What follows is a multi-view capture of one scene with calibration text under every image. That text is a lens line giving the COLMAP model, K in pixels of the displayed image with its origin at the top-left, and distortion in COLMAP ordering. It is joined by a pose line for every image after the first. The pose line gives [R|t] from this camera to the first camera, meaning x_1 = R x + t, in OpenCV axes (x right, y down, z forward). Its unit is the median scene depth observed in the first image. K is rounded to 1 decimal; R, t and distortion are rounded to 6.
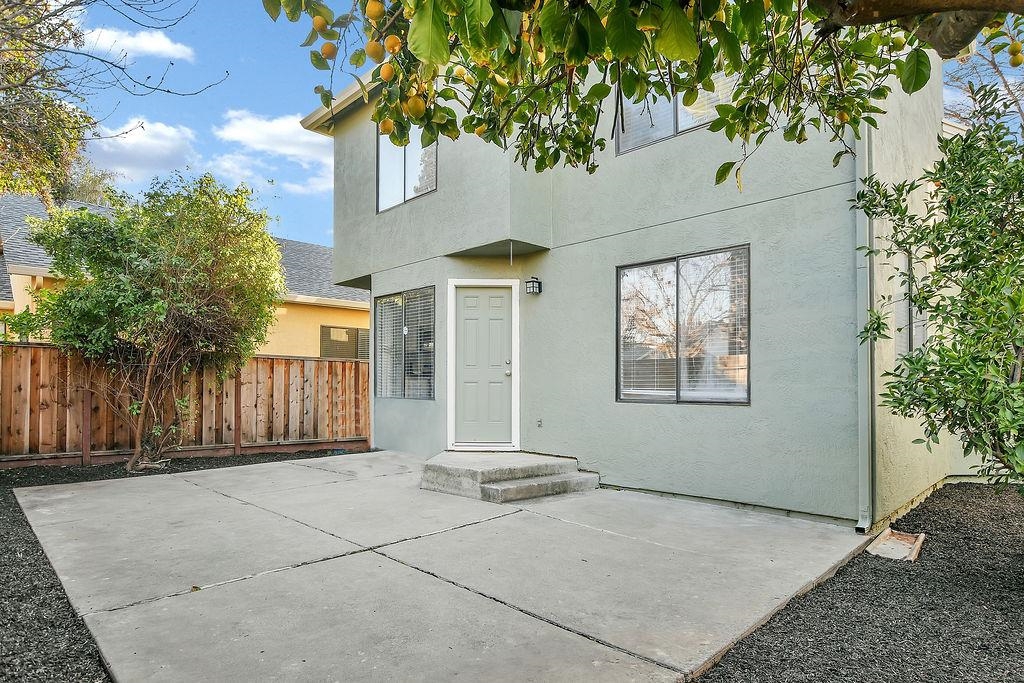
lens RADIAL K [[570.7, 0, 542.0], [0, 570.7, 377.7], [0, 0, 1]] dist [-0.030890, 0.000051]
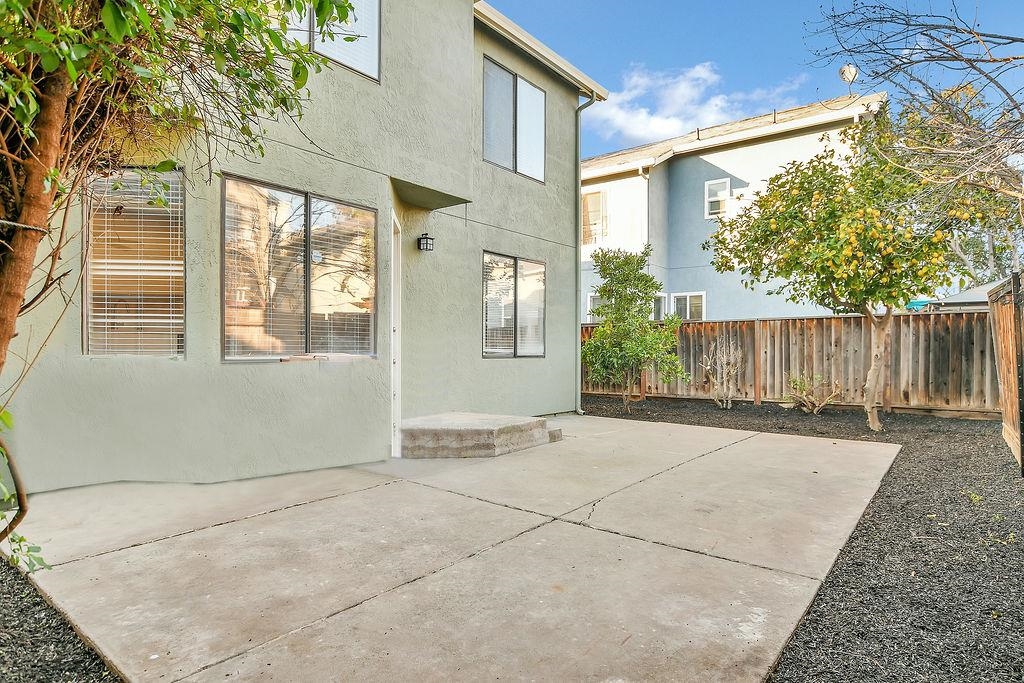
lens RADIAL K [[570.7, 0, 514.3], [0, 570.7, 348.1], [0, 0, 1]] dist [-0.030890, 0.000051]
pose [[-0.088805, -0.002538, 0.996046, -1.233545], [-0.021533, 0.999768, 0.000627, 0.019893], [-0.995816, -0.021392, -0.088839, 1.148718]]
